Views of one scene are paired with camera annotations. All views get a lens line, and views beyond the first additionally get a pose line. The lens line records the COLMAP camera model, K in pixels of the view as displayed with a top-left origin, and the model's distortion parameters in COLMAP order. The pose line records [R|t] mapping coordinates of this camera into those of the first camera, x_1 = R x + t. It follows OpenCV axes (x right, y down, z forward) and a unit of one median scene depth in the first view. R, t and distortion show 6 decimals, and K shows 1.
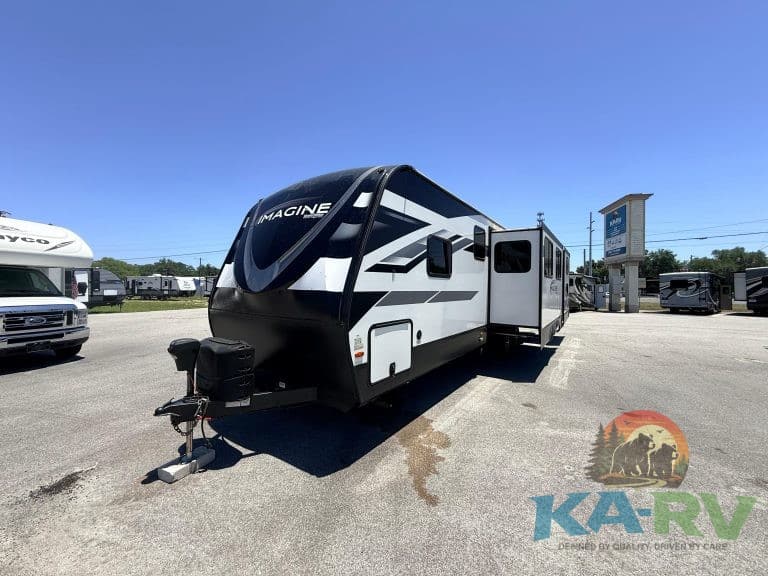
lens RADIAL K [[308.0, 0, 381.7], [0, 308.0, 287.1], [0, 0, 1]] dist [0.001876, 0.000338]
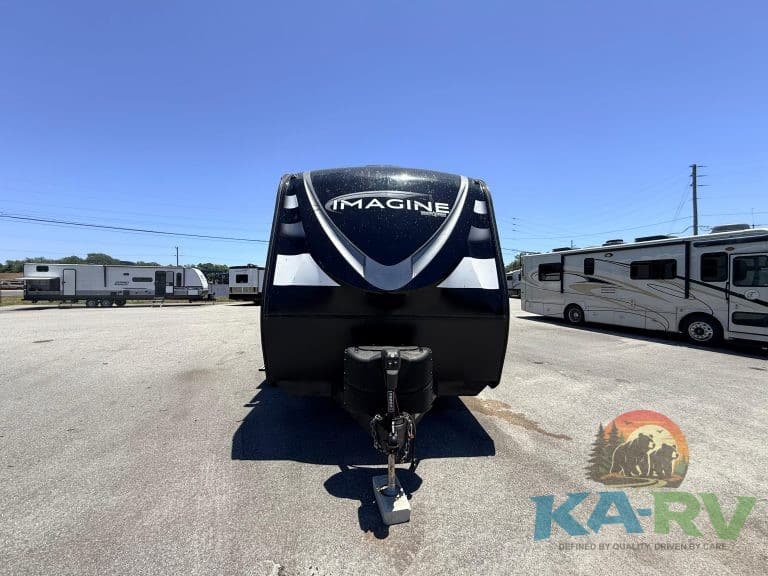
lens RADIAL K [[308.0, 0, 381.7], [0, 308.0, 287.1], [0, 0, 1]] dist [0.001876, 0.000338]
pose [[0.781127, -0.006987, 0.624333, -1.065445], [-0.003361, 0.999876, 0.015395, -0.007333], [-0.624363, -0.014124, 0.781007, 0.342026]]
